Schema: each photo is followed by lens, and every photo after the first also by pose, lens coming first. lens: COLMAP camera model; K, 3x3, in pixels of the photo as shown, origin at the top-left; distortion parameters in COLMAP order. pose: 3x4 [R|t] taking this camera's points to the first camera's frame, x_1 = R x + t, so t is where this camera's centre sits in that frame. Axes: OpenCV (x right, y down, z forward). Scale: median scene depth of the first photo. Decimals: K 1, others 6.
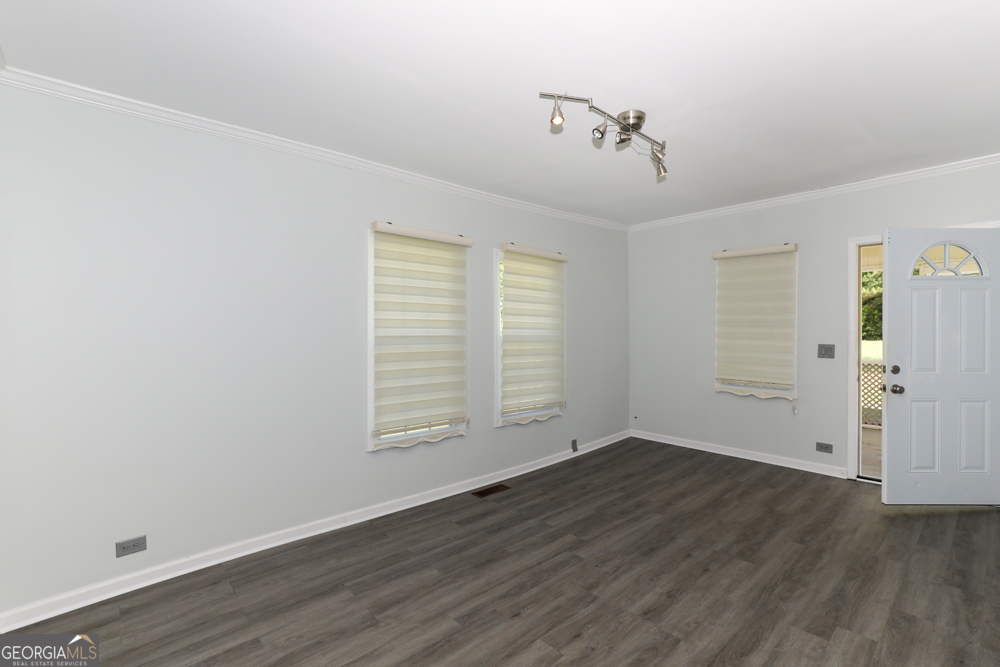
lens RADIAL K [[456.4, 0, 522.5], [0, 456.4, 336.0], [0, 0, 1]] dist [-0.013037, 0.004757]
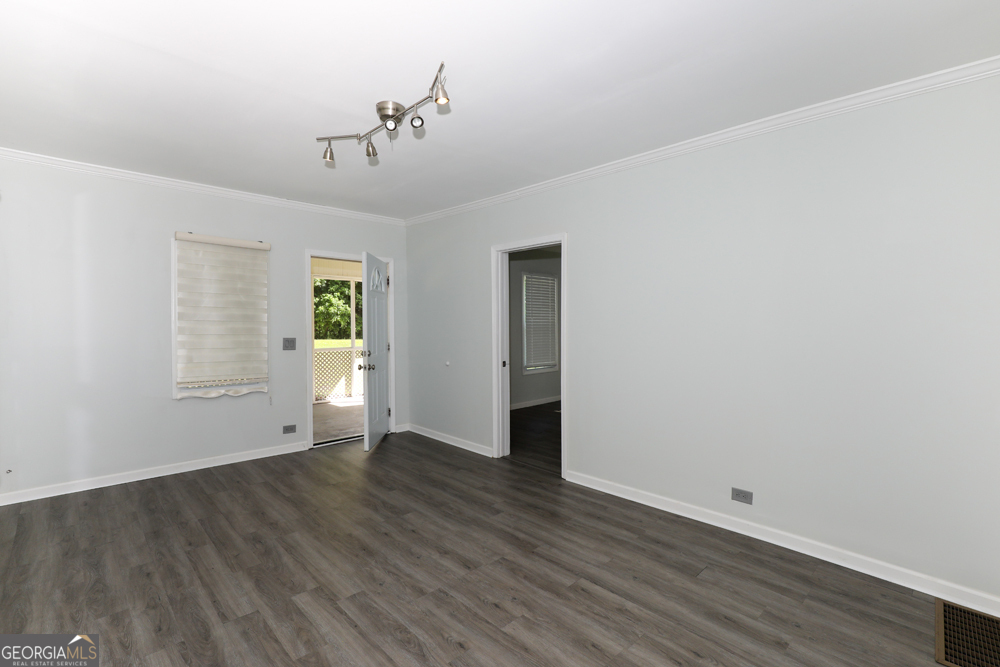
lens RADIAL K [[456.4, 0, 496.9], [0, 456.4, 327.5], [0, 0, 1]] dist [-0.013037, 0.004757]
pose [[-0.004786, -0.002393, 0.999986, -0.666243], [0.014999, 0.999884, 0.002465, -0.003118], [-0.999876, 0.015010, -0.004750, 0.690358]]
